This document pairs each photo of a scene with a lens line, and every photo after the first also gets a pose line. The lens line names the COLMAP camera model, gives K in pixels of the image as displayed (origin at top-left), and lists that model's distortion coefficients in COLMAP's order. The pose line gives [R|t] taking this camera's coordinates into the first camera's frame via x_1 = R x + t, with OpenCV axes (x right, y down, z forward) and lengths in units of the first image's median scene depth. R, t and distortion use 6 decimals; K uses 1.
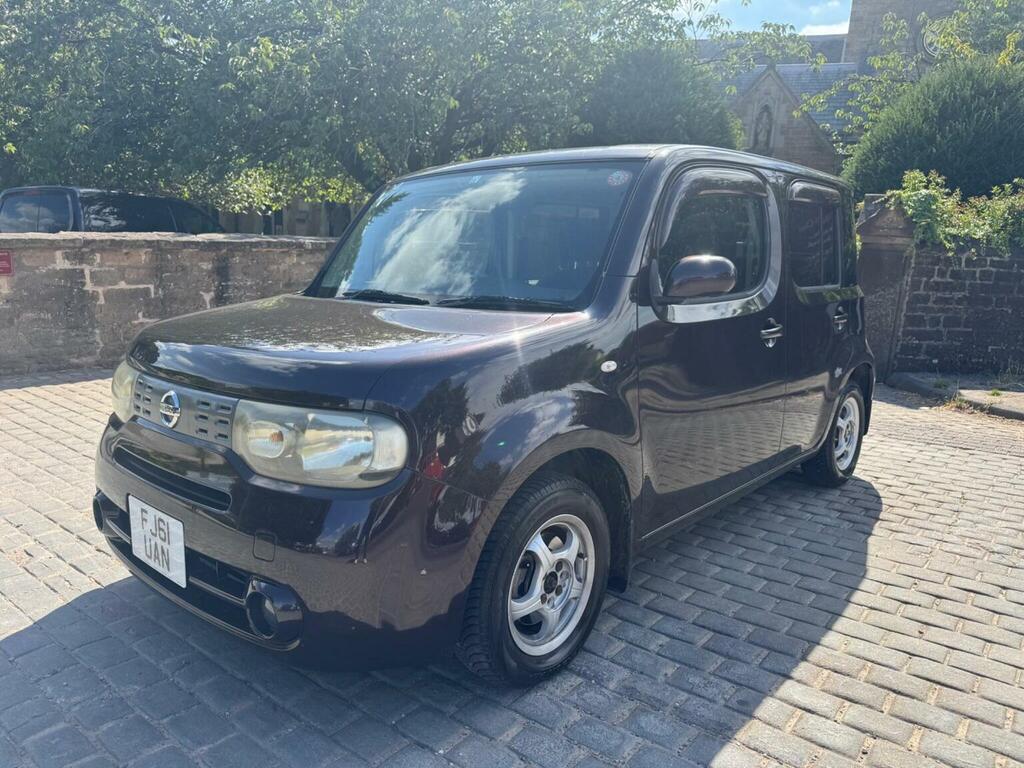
lens RADIAL K [[721.4, 0, 510.6], [0, 721.4, 383.4], [0, 0, 1]] dist [0.011070, -0.014435]
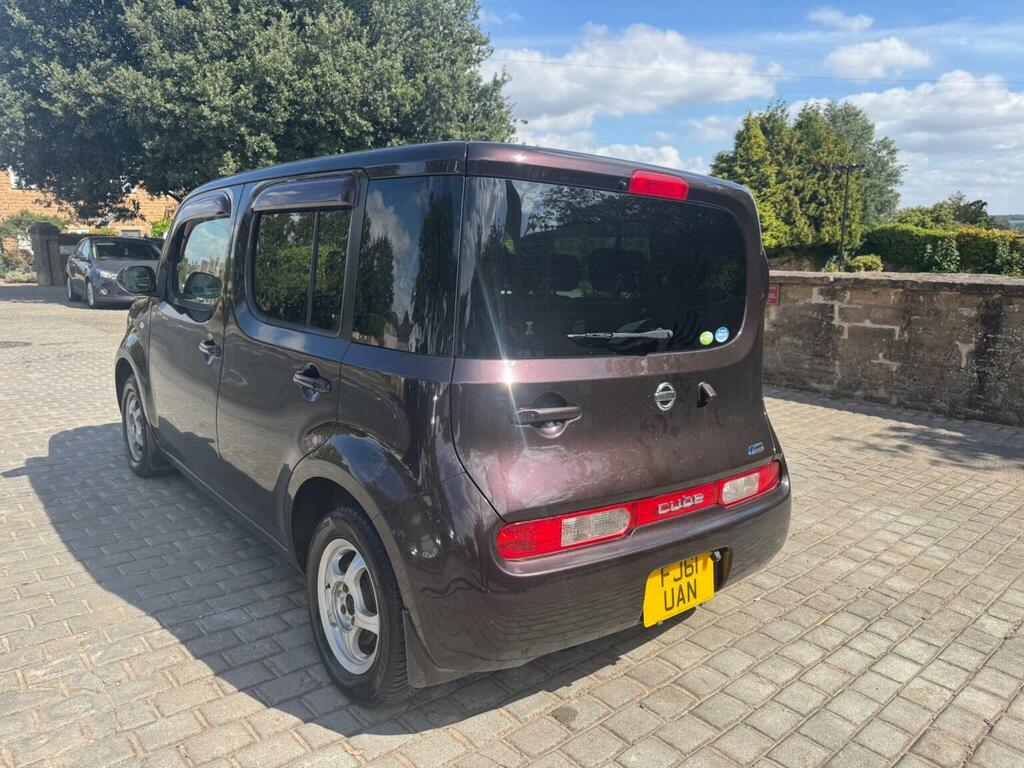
lens RADIAL K [[721.4, 0, 506.7], [0, 721.4, 386.4], [0, 0, 1]] dist [0.011070, -0.014435]
pose [[-0.159600, 0.149446, -0.975804, 0.547643], [-0.221460, 0.957860, 0.182919, -0.124163], [0.962020, 0.245296, -0.119779, 0.653264]]
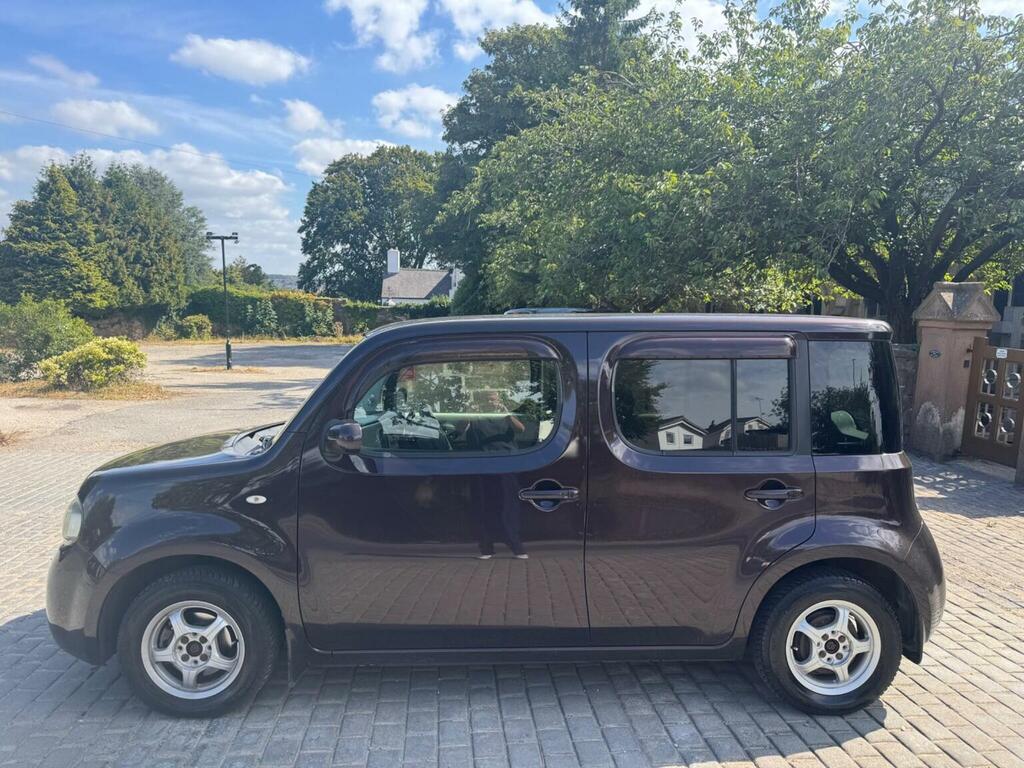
lens RADIAL K [[721.4, 0, 510.3], [0, 721.4, 377.1], [0, 0, 1]] dist [0.011070, -0.014435]
pose [[0.705522, 0.035160, -0.707815, 0.416294], [-0.126902, 0.988893, -0.077367, -0.060392], [0.697234, 0.144407, 0.702148, 0.106476]]
